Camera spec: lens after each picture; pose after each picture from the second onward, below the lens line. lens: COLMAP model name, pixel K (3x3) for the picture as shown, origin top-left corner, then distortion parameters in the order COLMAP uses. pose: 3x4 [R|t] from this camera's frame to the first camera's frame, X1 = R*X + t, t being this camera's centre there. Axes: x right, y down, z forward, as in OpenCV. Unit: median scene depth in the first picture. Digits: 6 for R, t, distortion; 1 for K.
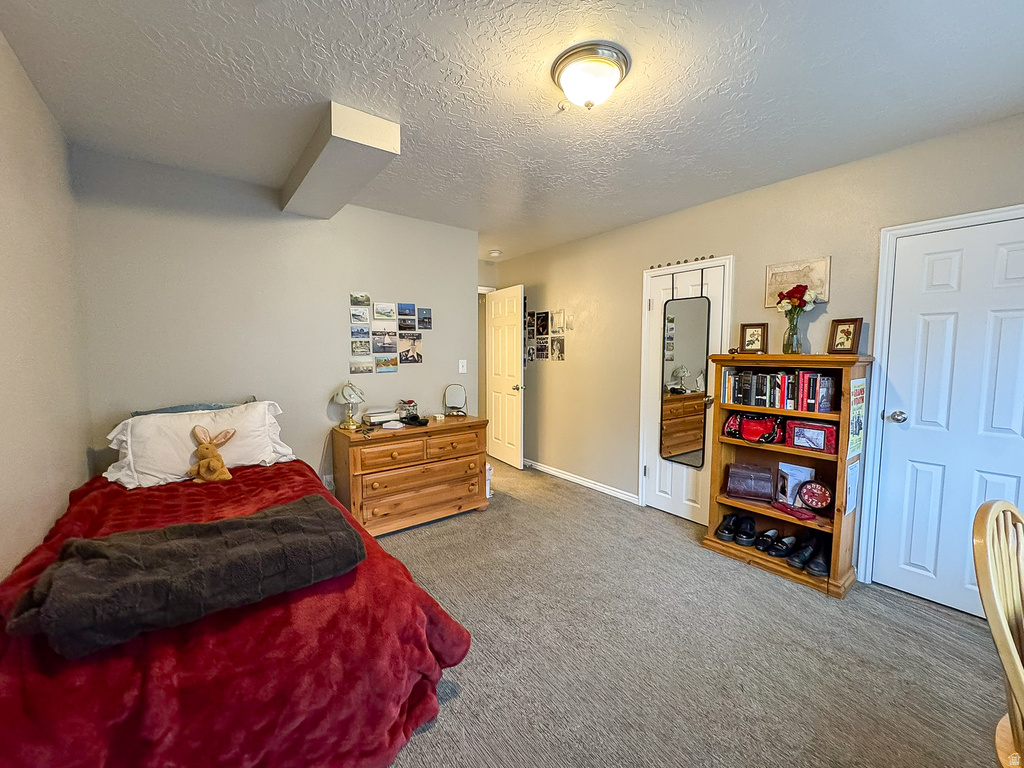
lens RADIAL K [[425.2, 0, 512.0], [0, 425.2, 384.0], [0, 0, 1]] dist [-0.001194, 0.000410]
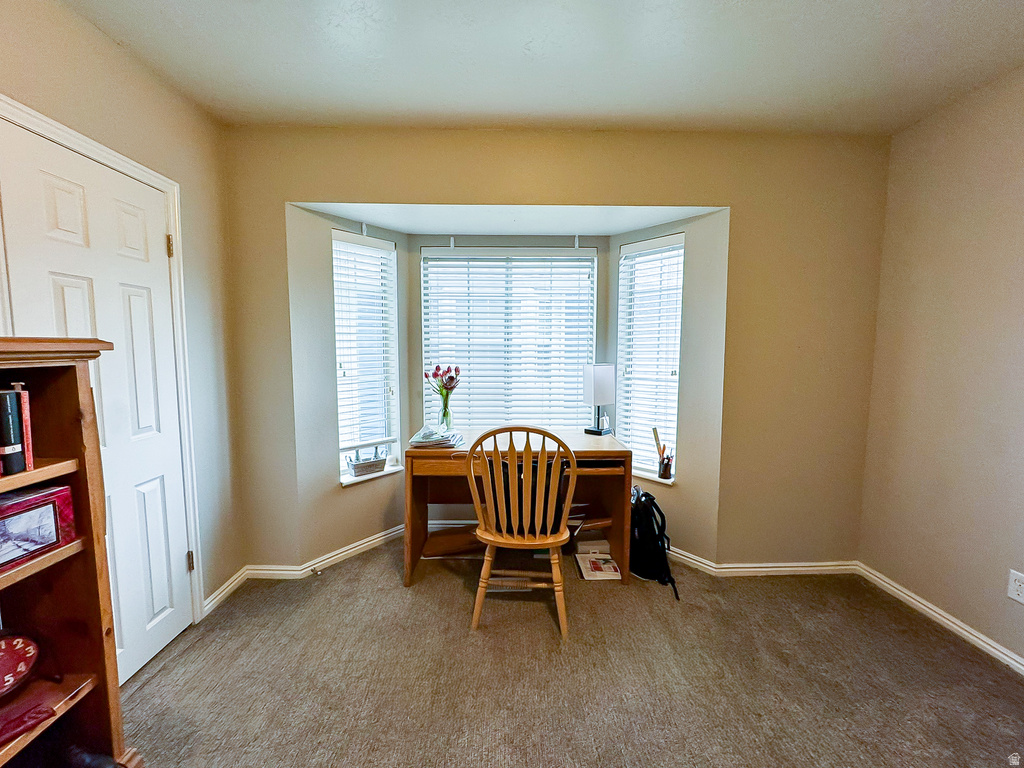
lens RADIAL K [[417.7, 0, 512.0], [0, 417.7, 384.0], [0, 0, 1]] dist [-0.001351, -0.000113]
pose [[-0.814421, -0.056642, 0.577503, 0.059630], [0.039794, 0.987430, 0.152968, -0.056920], [-0.578908, 0.147562, -0.801929, 0.888447]]
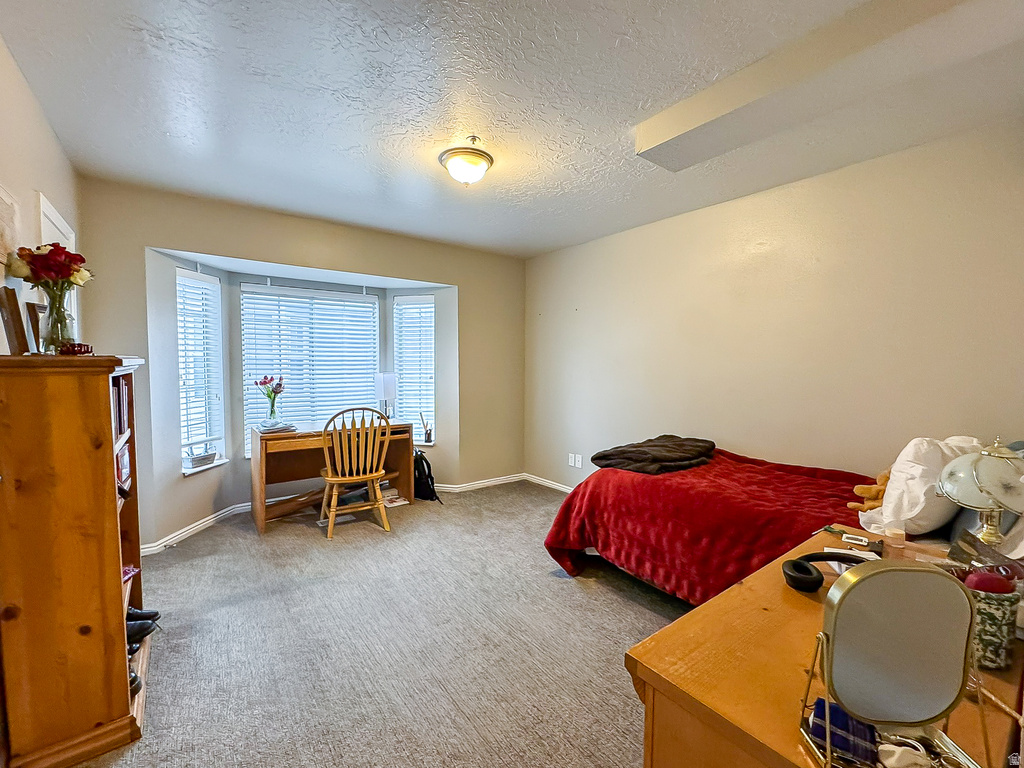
lens RADIAL K [[439.7, 0, 512.0], [0, 439.7, 384.0], [0, 0, 1]] dist [-0.001698, -0.000002]
pose [[-0.999965, -0.007355, -0.003932, 0.014735], [-0.007797, 0.991773, 0.127770, -0.107794], [0.002960, 0.127796, -0.991796, 1.517778]]
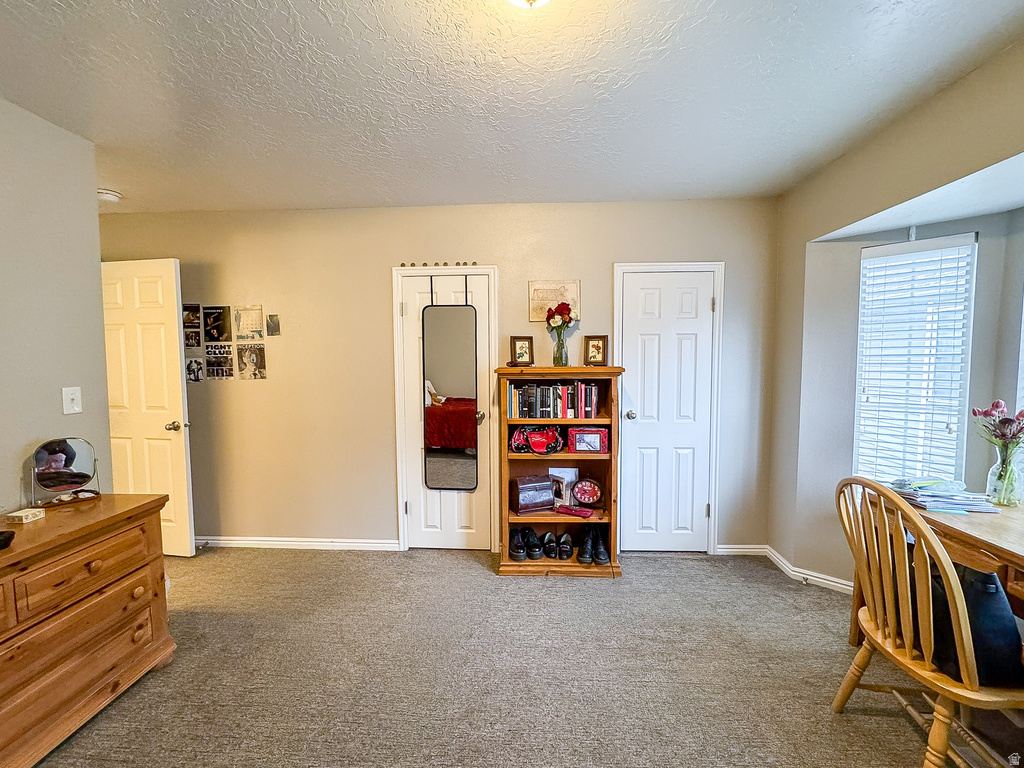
lens RADIAL K [[425.2, 0, 512.0], [0, 425.2, 384.0], [0, 0, 1]] dist [-0.001194, 0.000410]
pose [[0.639635, -0.054257, 0.766762, -0.229285], [0.066915, 0.997649, 0.014774, -0.046333], [-0.765761, 0.041858, 0.641762, 0.377508]]
